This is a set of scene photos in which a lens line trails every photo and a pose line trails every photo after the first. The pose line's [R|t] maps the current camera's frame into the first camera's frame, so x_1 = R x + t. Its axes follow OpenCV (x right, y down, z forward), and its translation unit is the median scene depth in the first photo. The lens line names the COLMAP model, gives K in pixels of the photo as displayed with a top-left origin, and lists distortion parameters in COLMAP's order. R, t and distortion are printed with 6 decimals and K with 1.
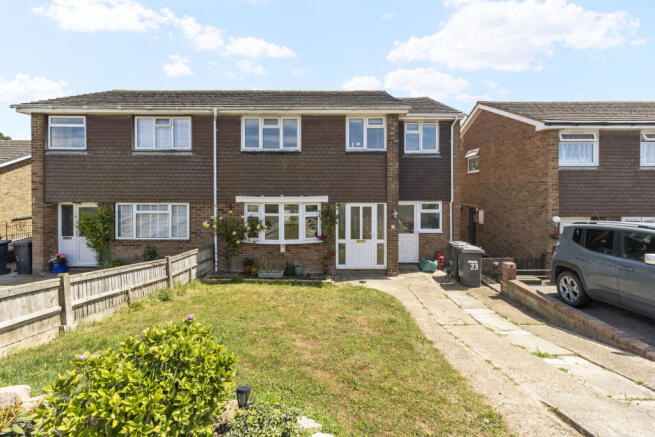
lens RADIAL K [[307.2, 0, 335.9], [0, 307.2, 179.1], [0, 0, 1]] dist [0.001332, 0.000124]
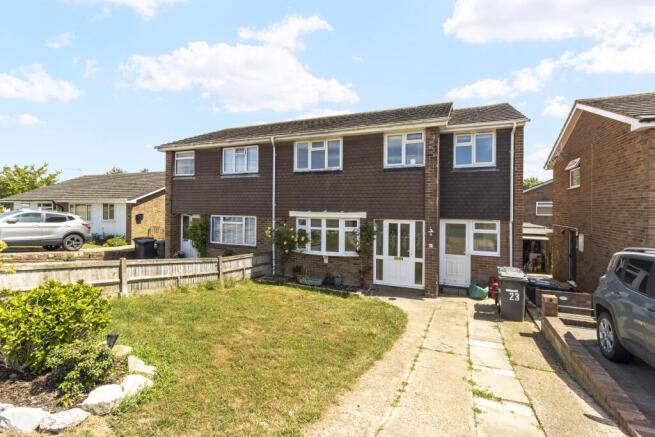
lens RADIAL K [[307.2, 0, 348.0], [0, 307.2, 194.8], [0, 0, 1]] dist [0.001332, 0.000124]
pose [[0.918918, -0.008244, -0.394364, 0.336240], [0.002312, 0.999877, -0.015514, 0.012475], [0.394443, 0.013345, 0.918824, 0.025711]]
